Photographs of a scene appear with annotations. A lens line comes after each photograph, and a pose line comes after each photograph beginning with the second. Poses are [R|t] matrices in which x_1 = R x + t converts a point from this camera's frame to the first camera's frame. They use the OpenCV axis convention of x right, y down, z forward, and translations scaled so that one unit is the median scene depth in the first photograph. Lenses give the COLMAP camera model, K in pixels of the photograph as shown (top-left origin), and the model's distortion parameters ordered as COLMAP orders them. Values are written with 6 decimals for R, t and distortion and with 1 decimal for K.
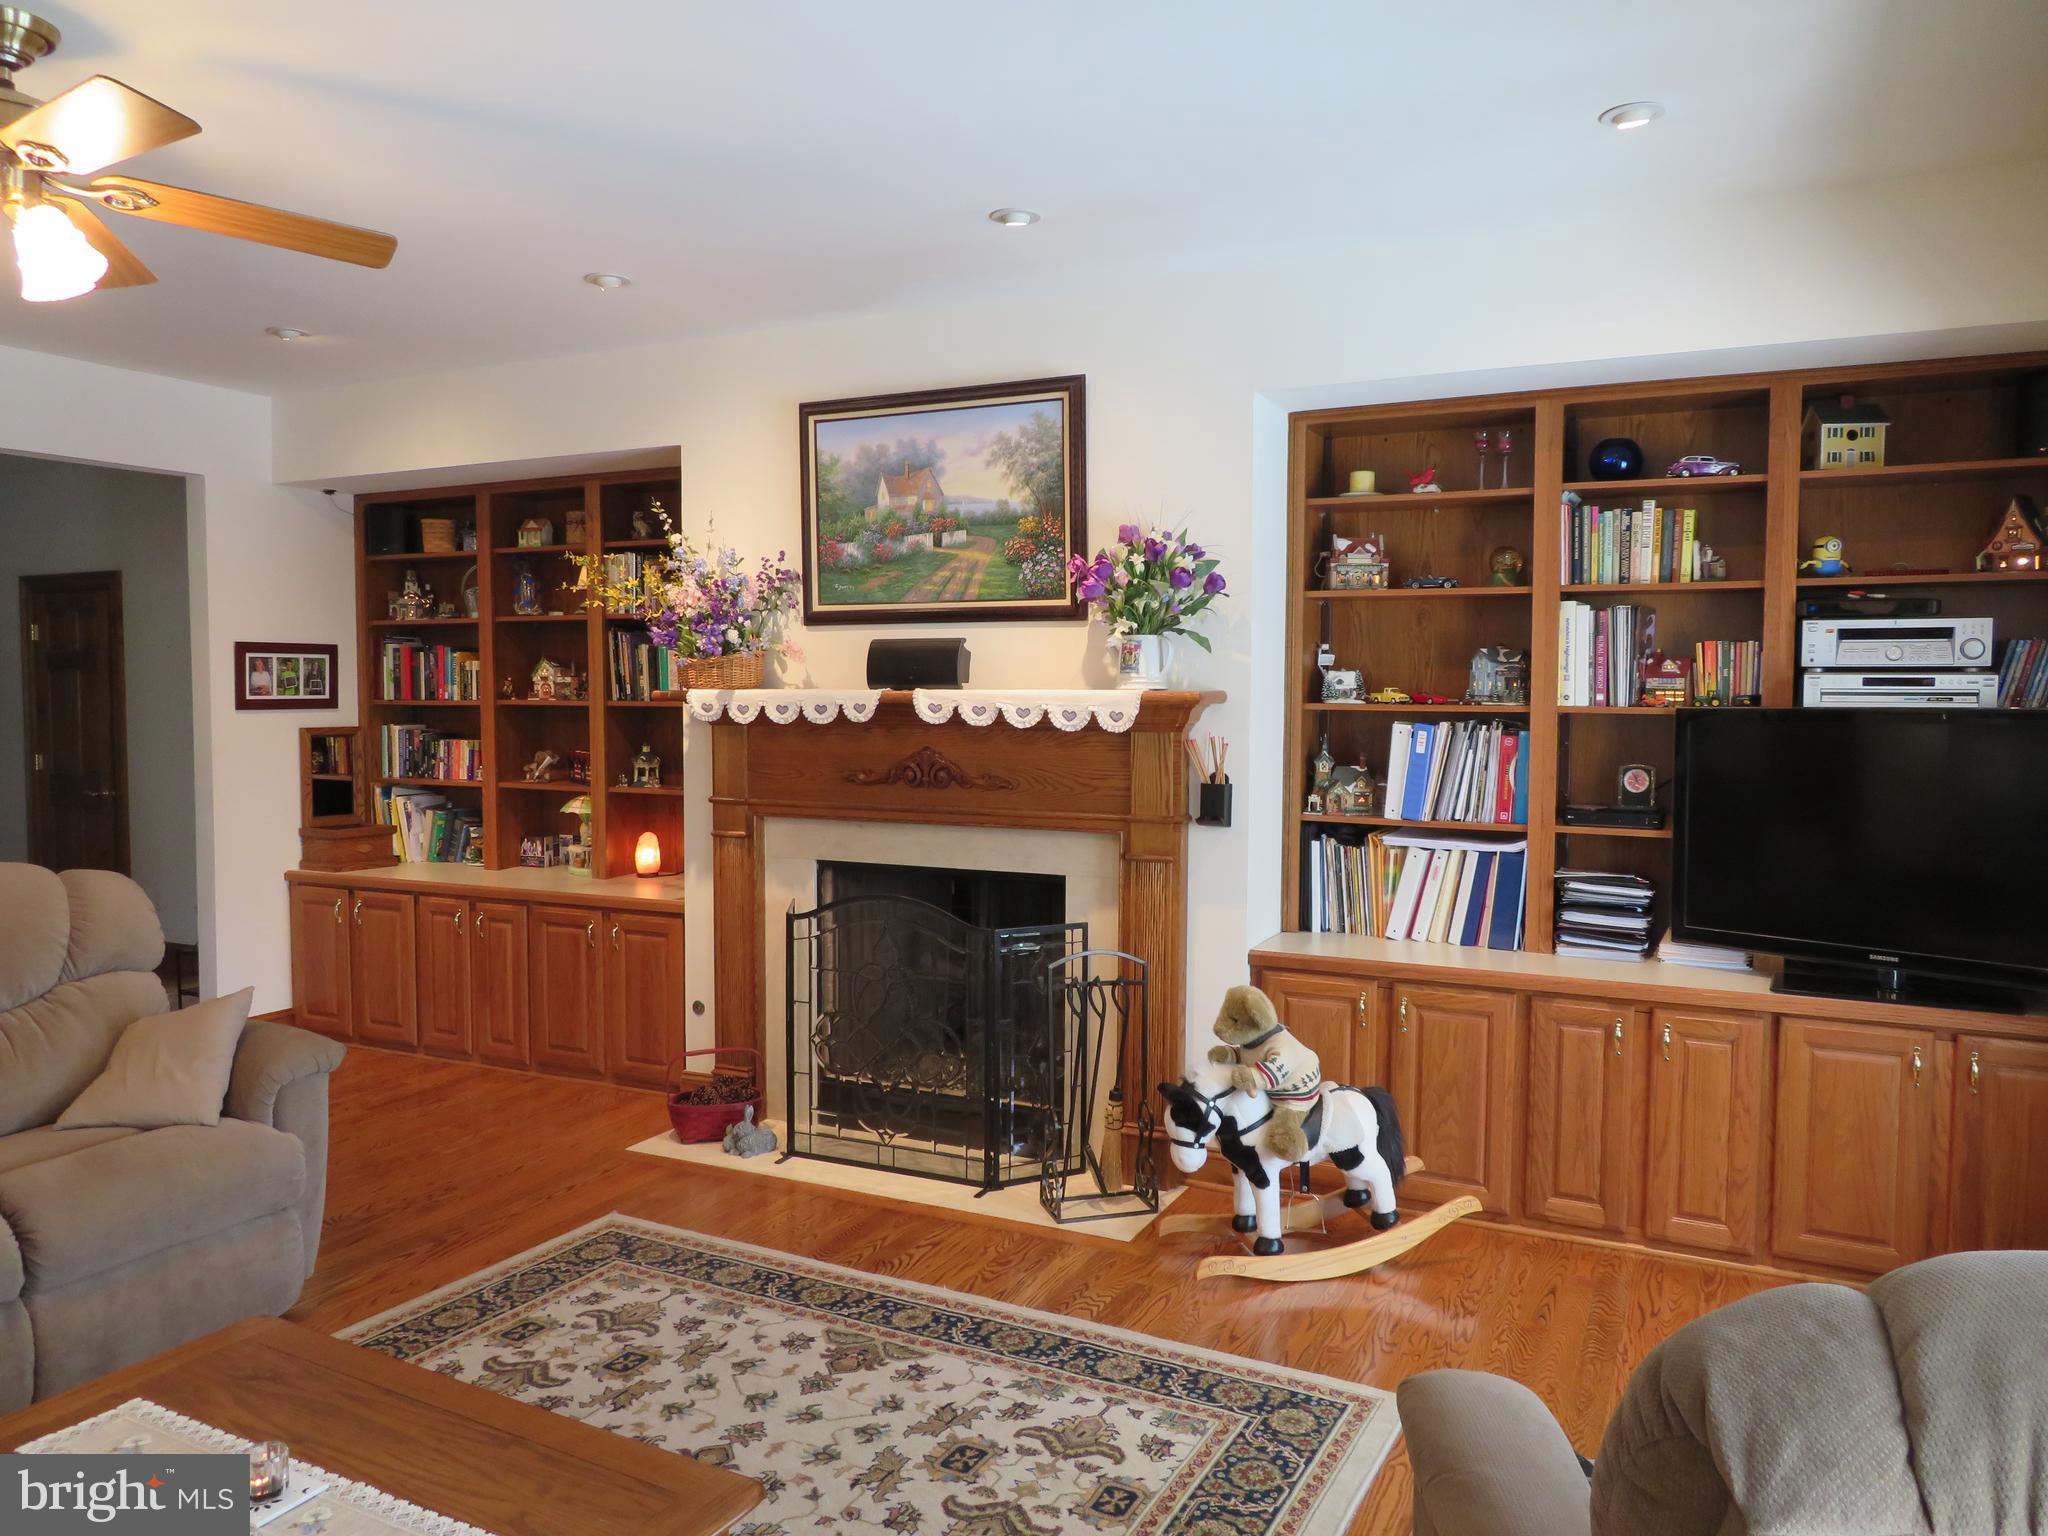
lens RADIAL K [[1474.3, 0, 1013.3], [0, 1474.3, 767.5], [0, 0, 1]] dist [-0.006699, -0.007434]
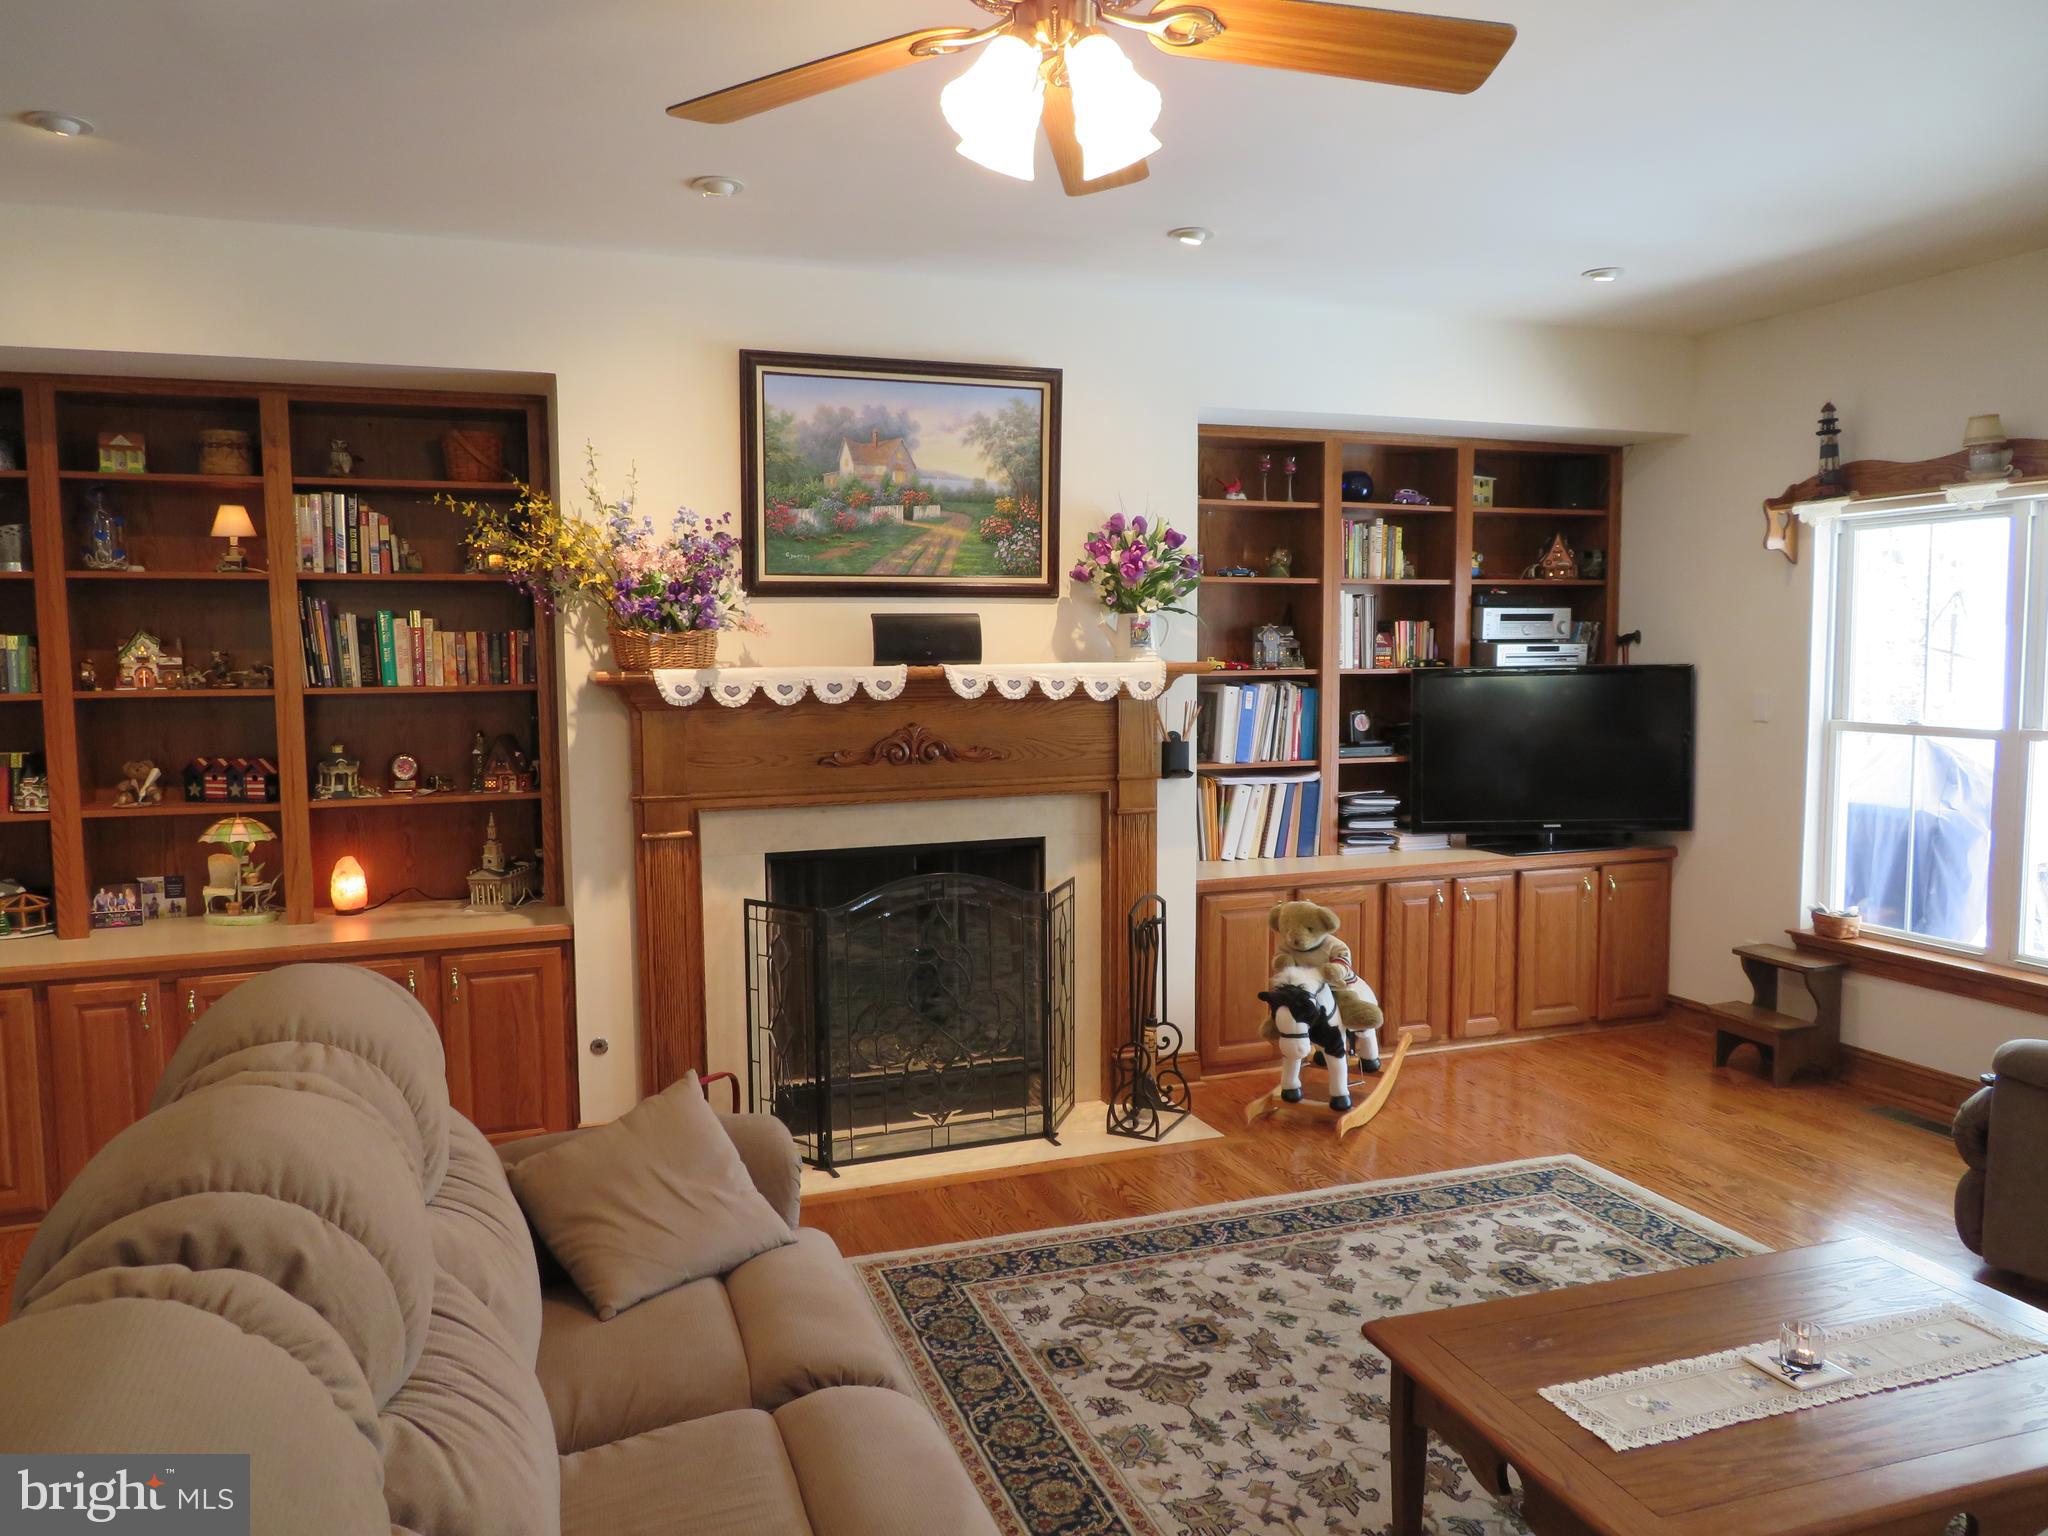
lens RADIAL K [[1474.3, 0, 1015.3], [0, 1474.3, 768.8], [0, 0, 1]] dist [-0.006699, -0.007434]
pose [[0.677266, -0.068488, 0.732544, -0.779099], [0.051147, 0.997632, 0.045985, -0.026752], [-0.733959, 0.006323, 0.679165, 0.295321]]
